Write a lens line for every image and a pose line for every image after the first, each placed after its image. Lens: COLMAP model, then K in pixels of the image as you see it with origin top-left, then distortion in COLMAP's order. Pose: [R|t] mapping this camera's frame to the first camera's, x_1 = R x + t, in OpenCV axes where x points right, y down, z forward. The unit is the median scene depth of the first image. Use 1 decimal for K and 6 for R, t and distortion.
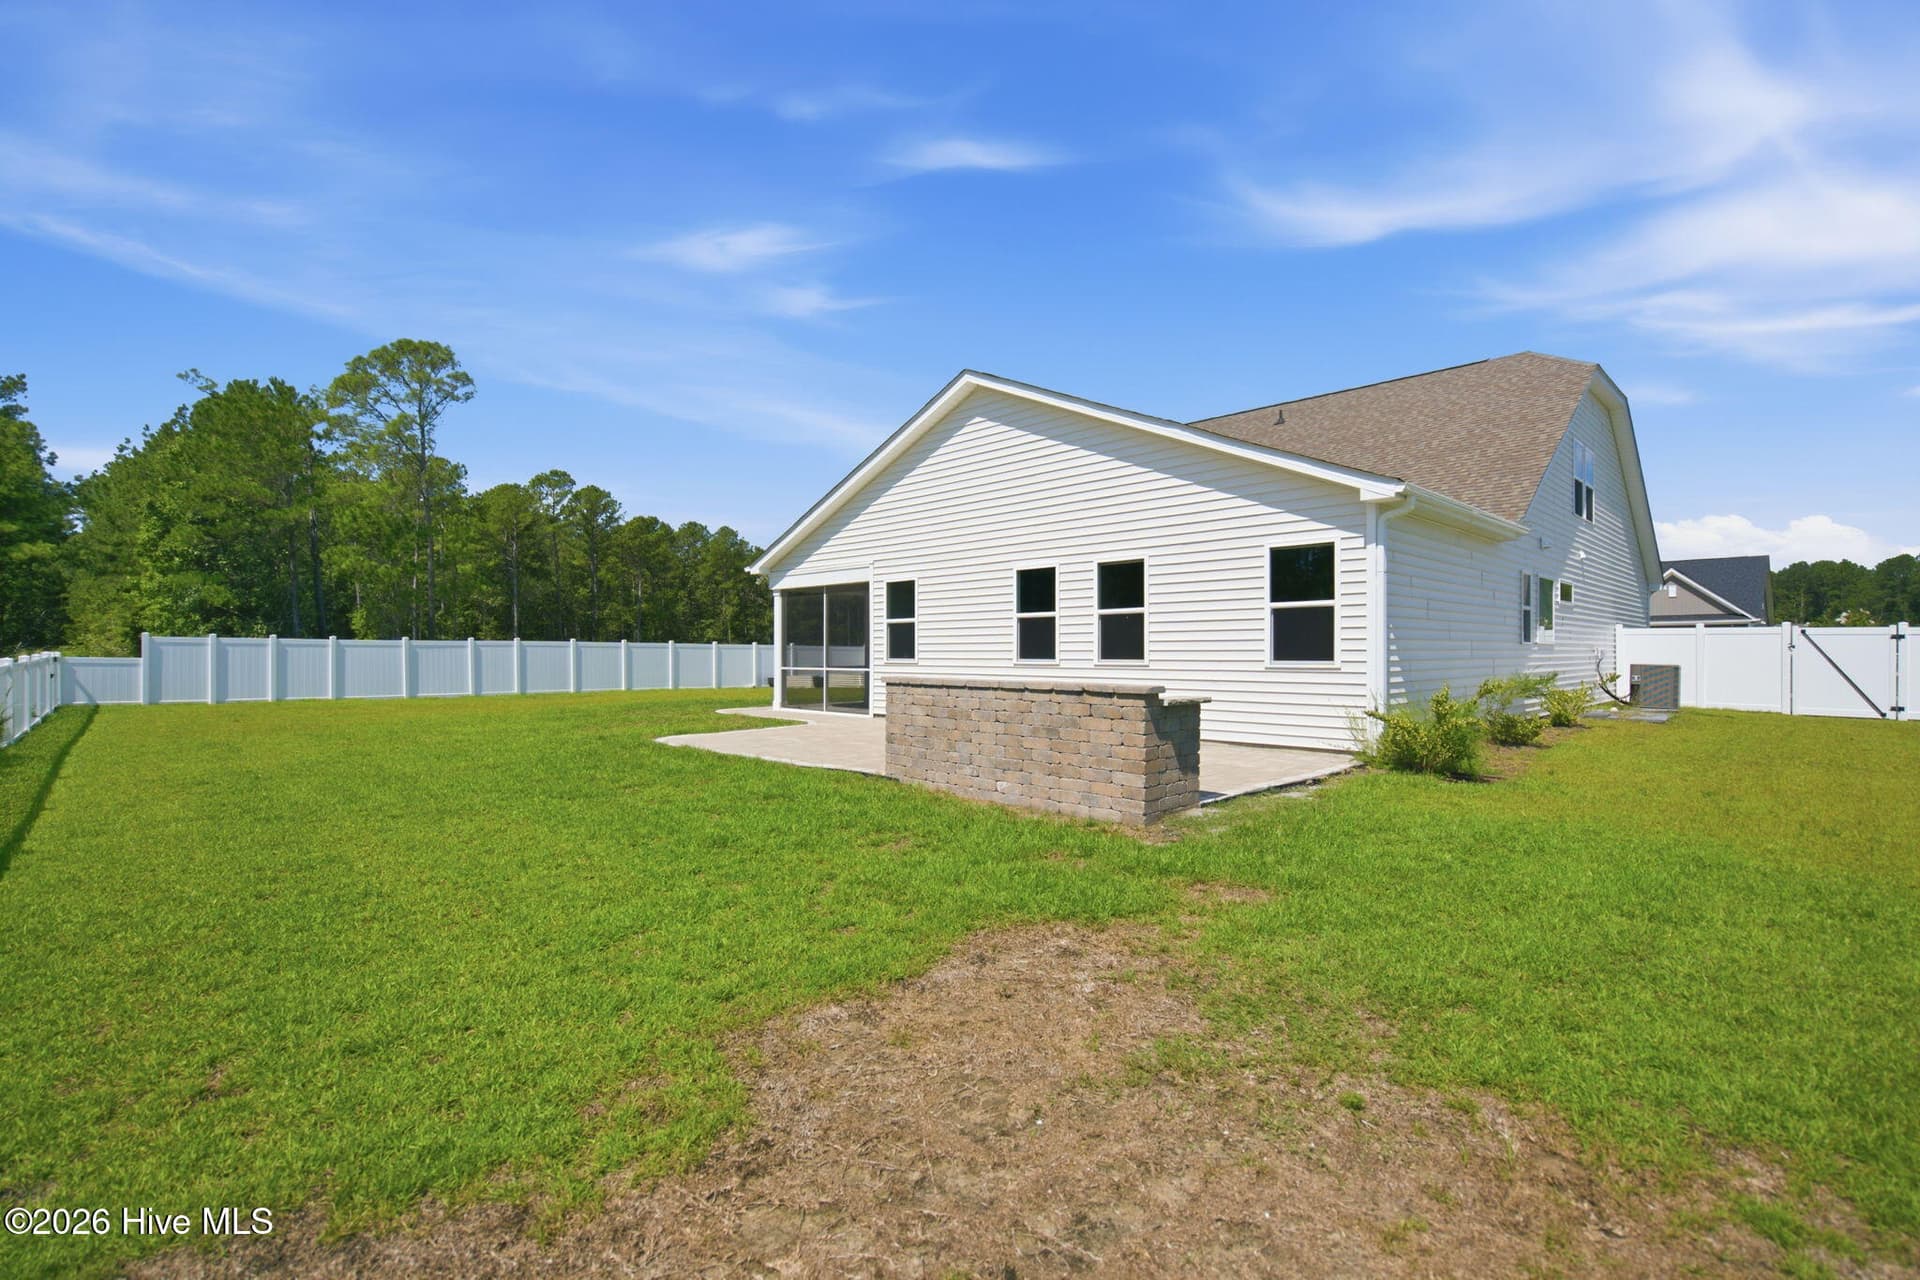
lens RADIAL K [[870.9, 0, 958.1], [0, 870.9, 656.9], [0, 0, 1]] dist [0.000835, -0.000172]
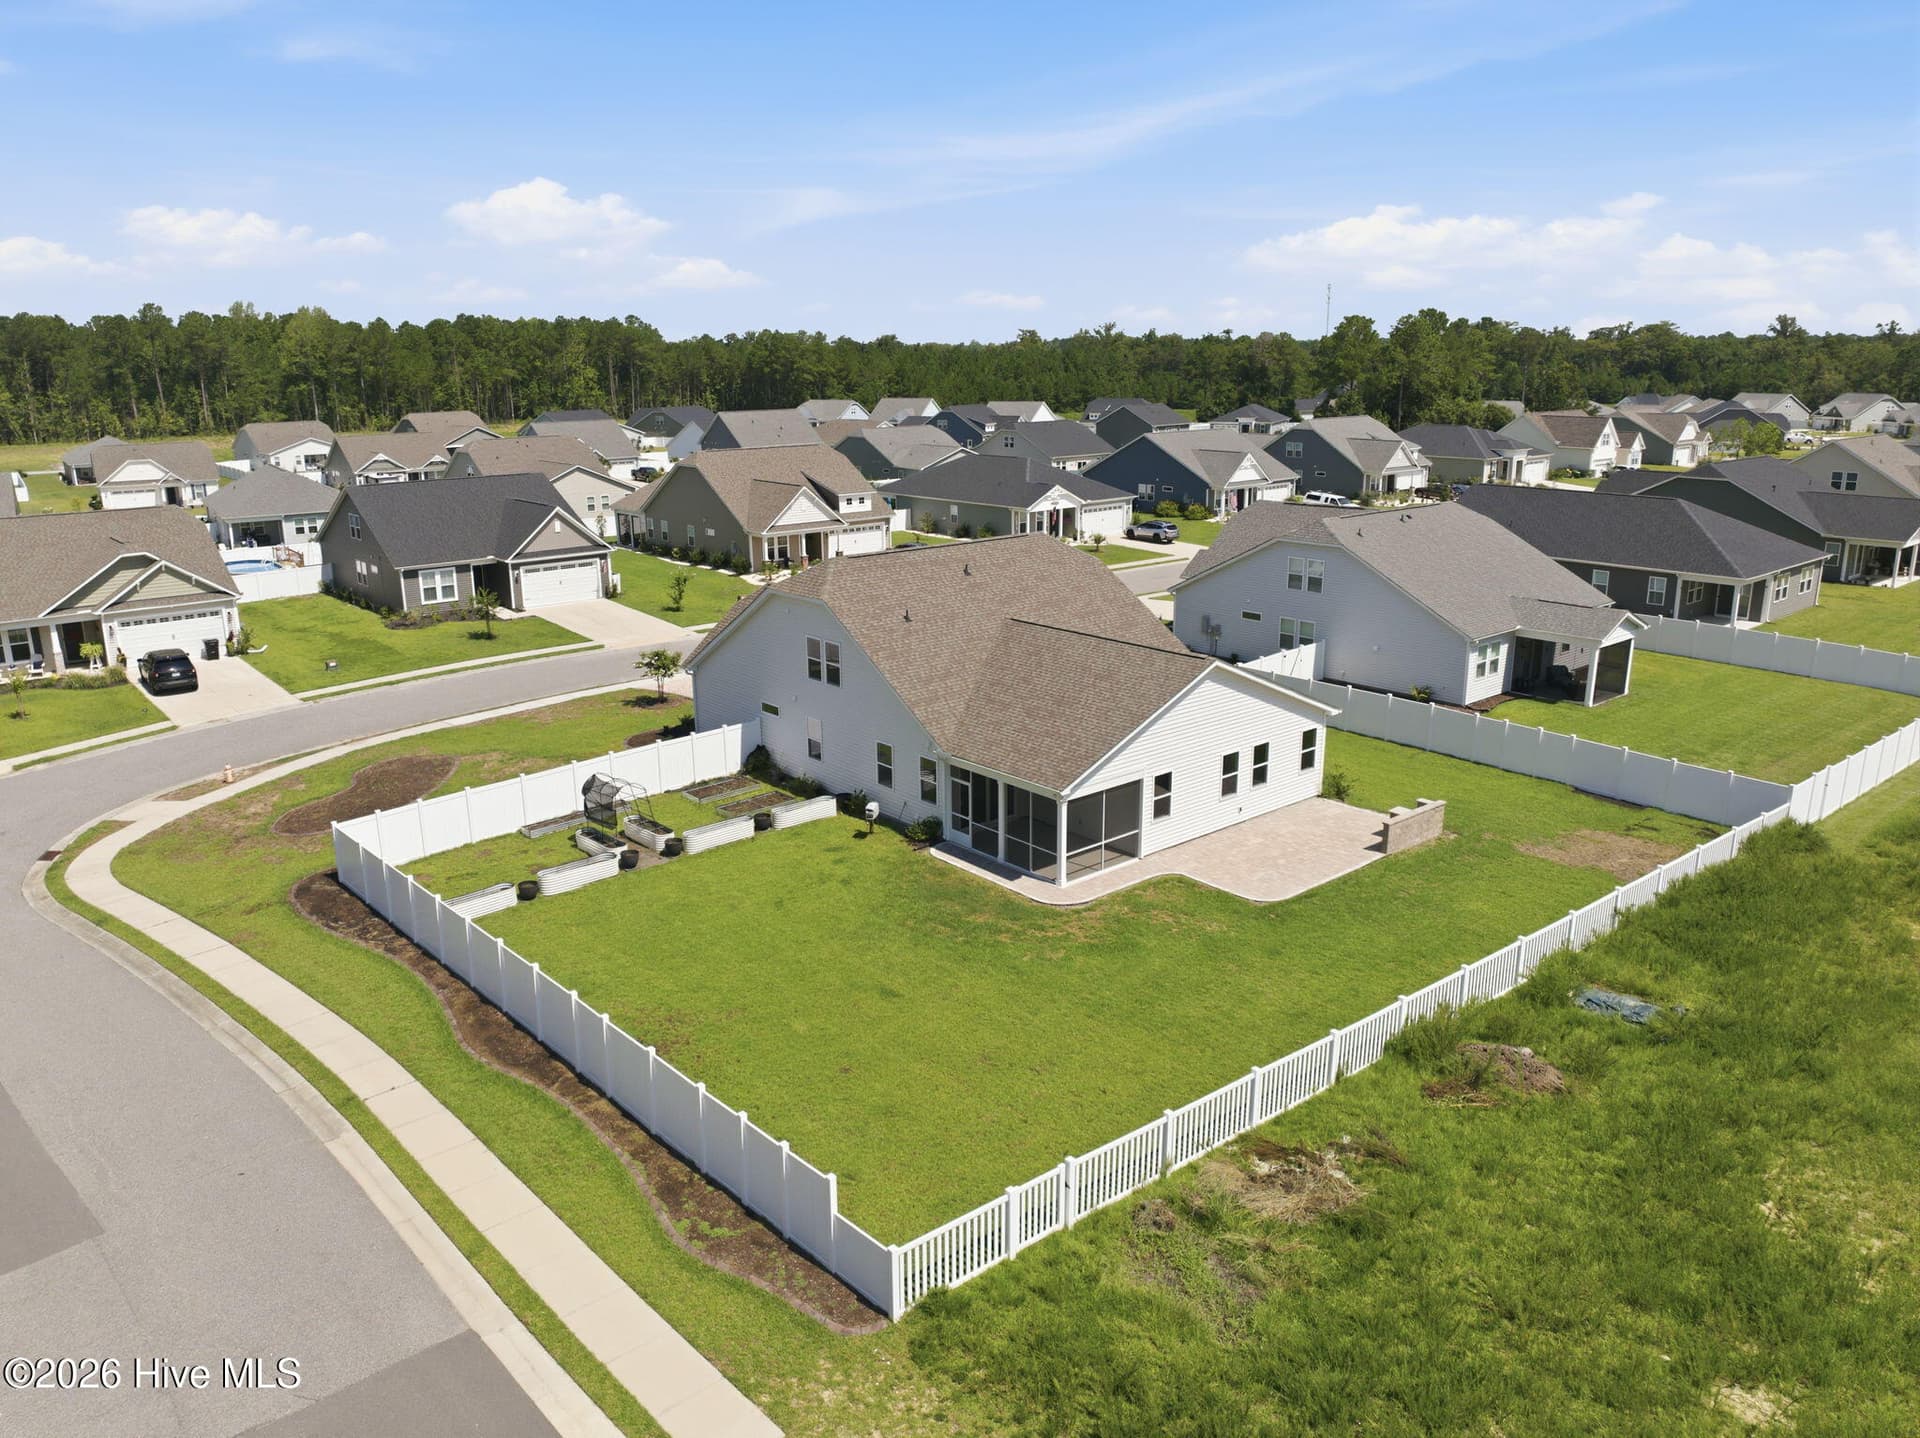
lens RADIAL K [[1349.3, 0, 948.1], [0, 1349.3, 710.7], [0, 0, 1]] dist [-0.035008, -0.006941]
pose [[0.083241, -0.252174, 0.964095, -0.809728], [0.011603, 0.967632, 0.252097, -0.271684], [-0.996462, -0.009798, 0.083473, 0.381007]]
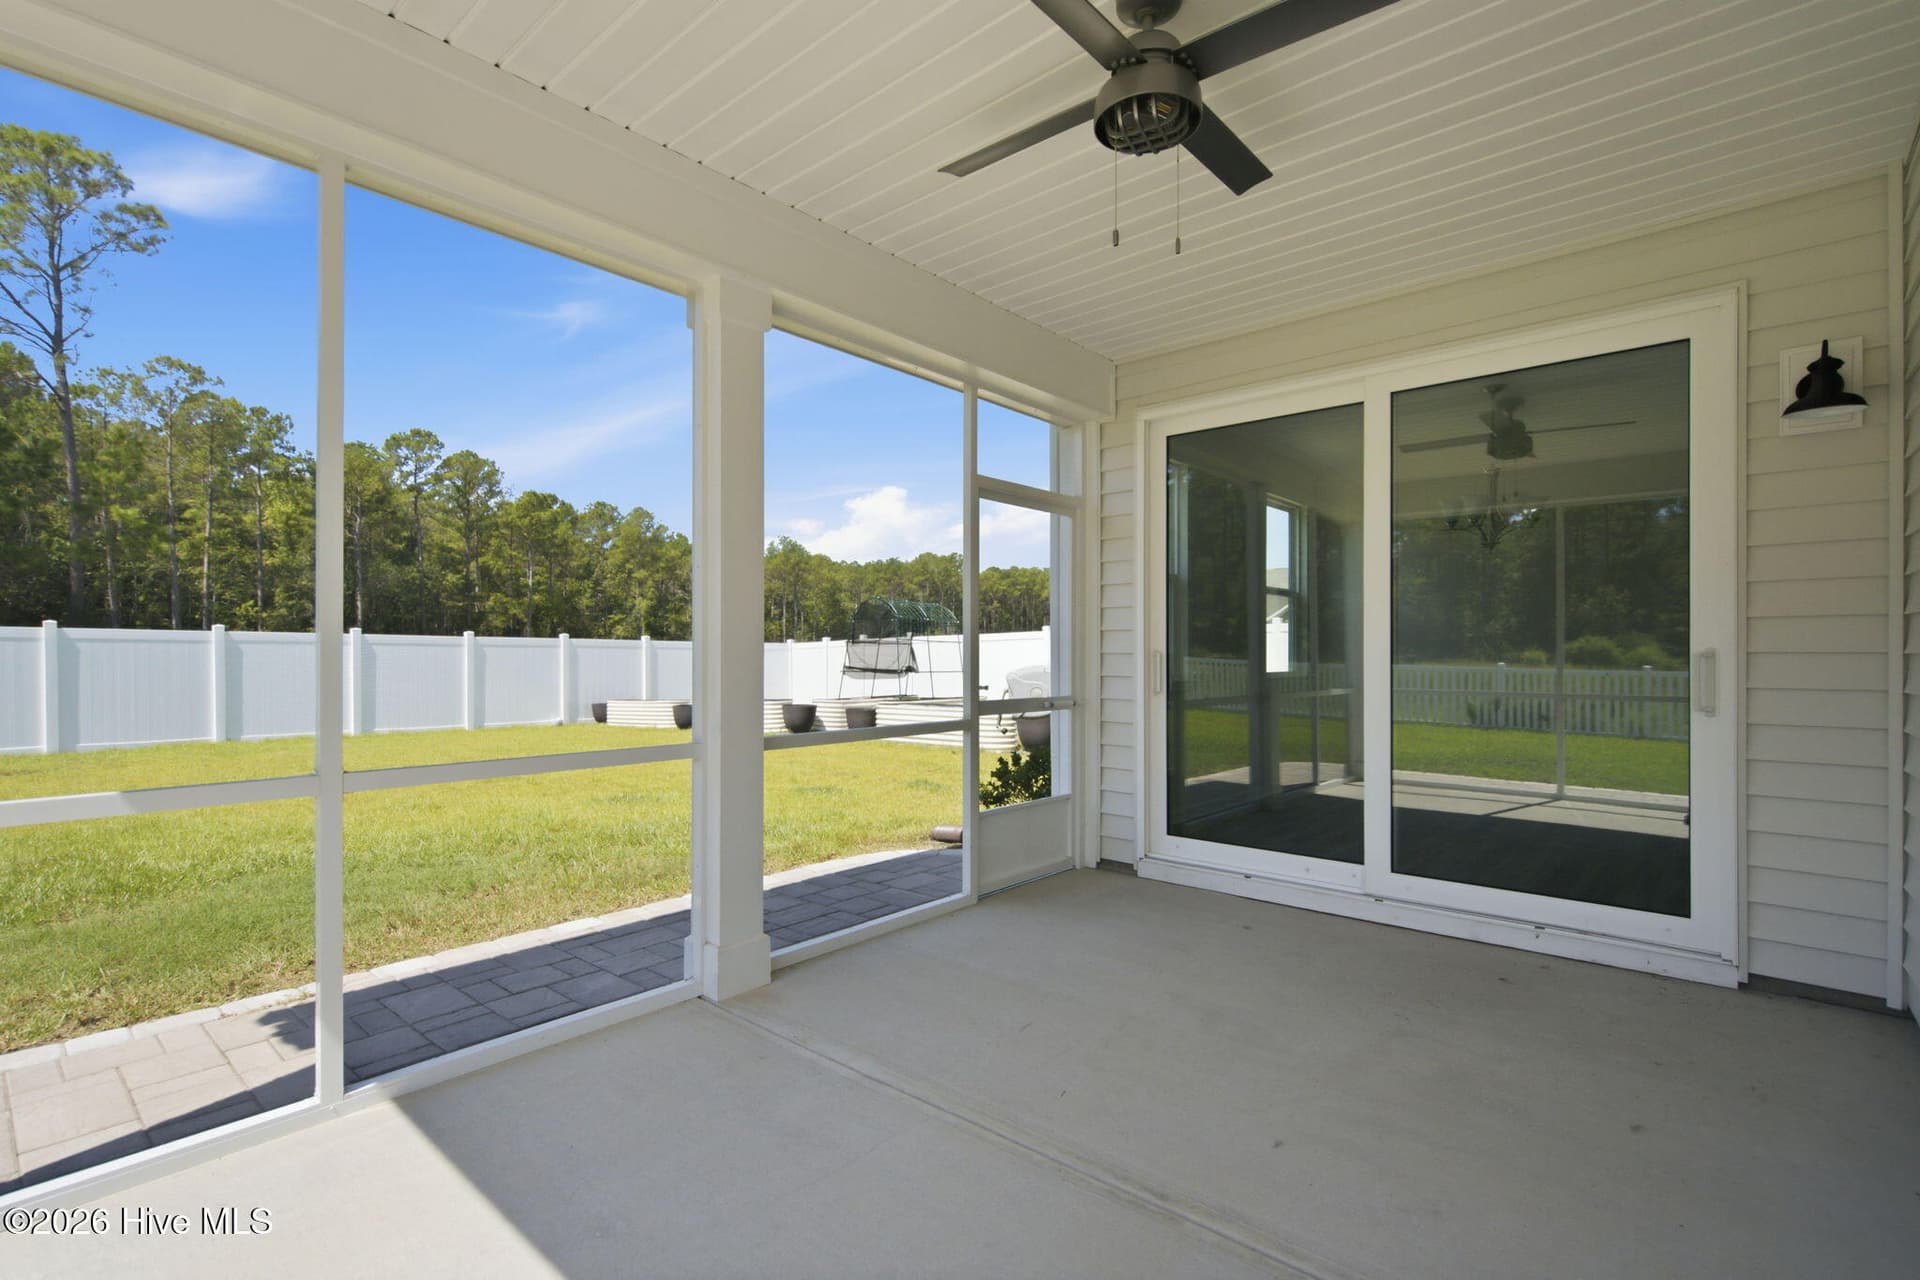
lens RADIAL K [[870.9, 0, 958.1], [0, 870.9, 656.9], [0, 0, 1]] dist [0.000835, -0.000172]
pose [[0.997722, -0.000166, 0.067462, -0.031119], [0.000220, 1.000000, -0.000796, -0.002004], [-0.067461, 0.000810, 0.997722, 0.354213]]
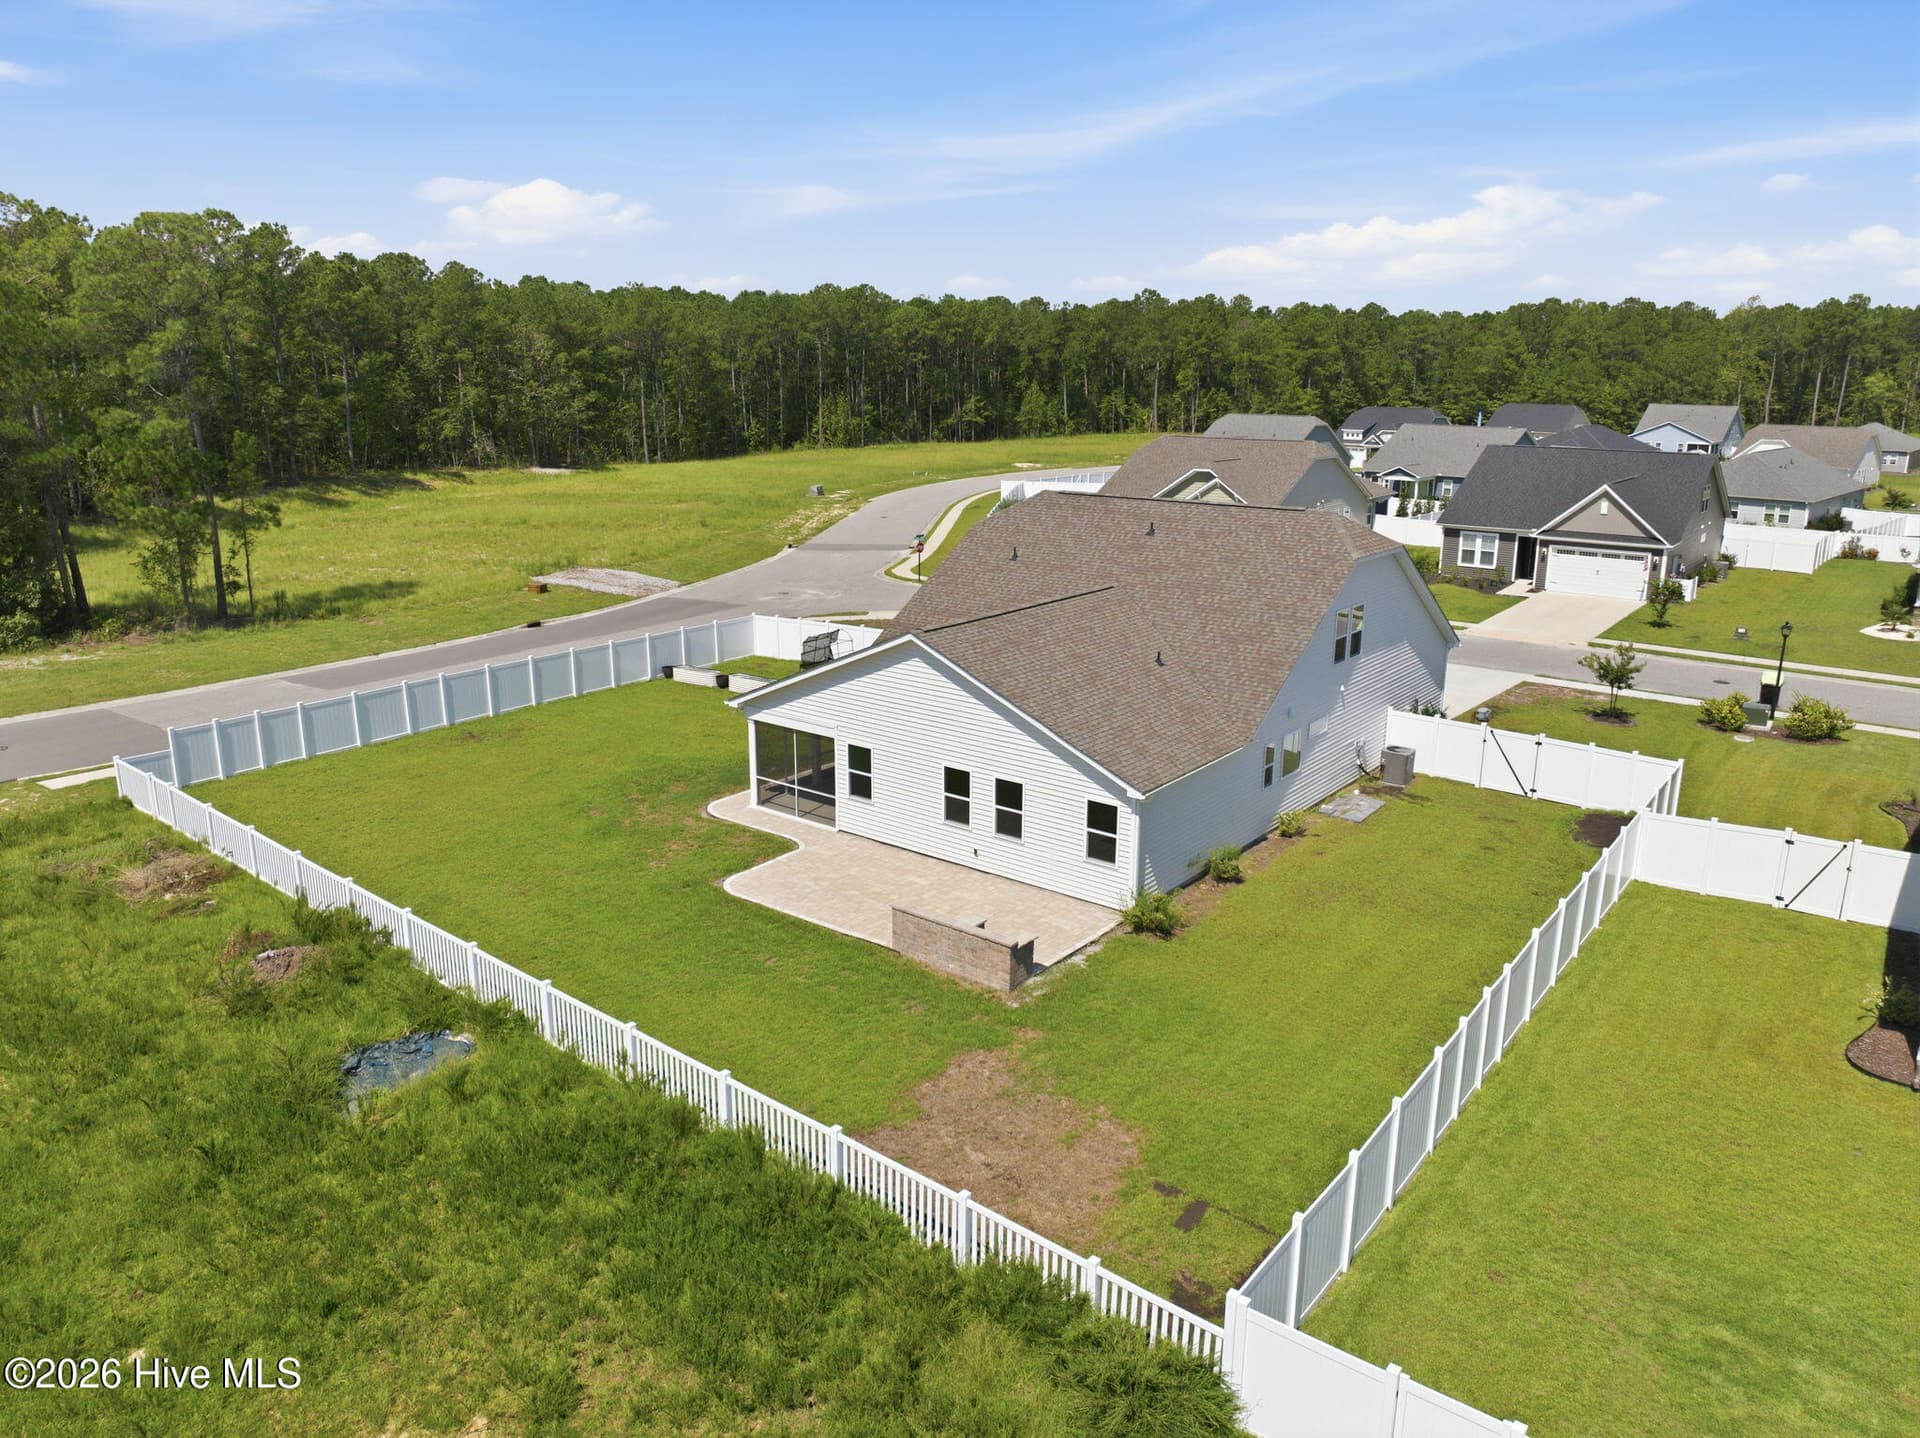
lens RADIAL K [[1349.3, 0, 948.1], [0, 1349.3, 710.7], [0, 0, 1]] dist [-0.035008, -0.006941]
pose [[0.992930, -0.024942, 0.116052, -0.056342], [-0.004749, 0.968547, 0.248787, -0.221161], [-0.118607, -0.247579, 0.961580, -0.359934]]
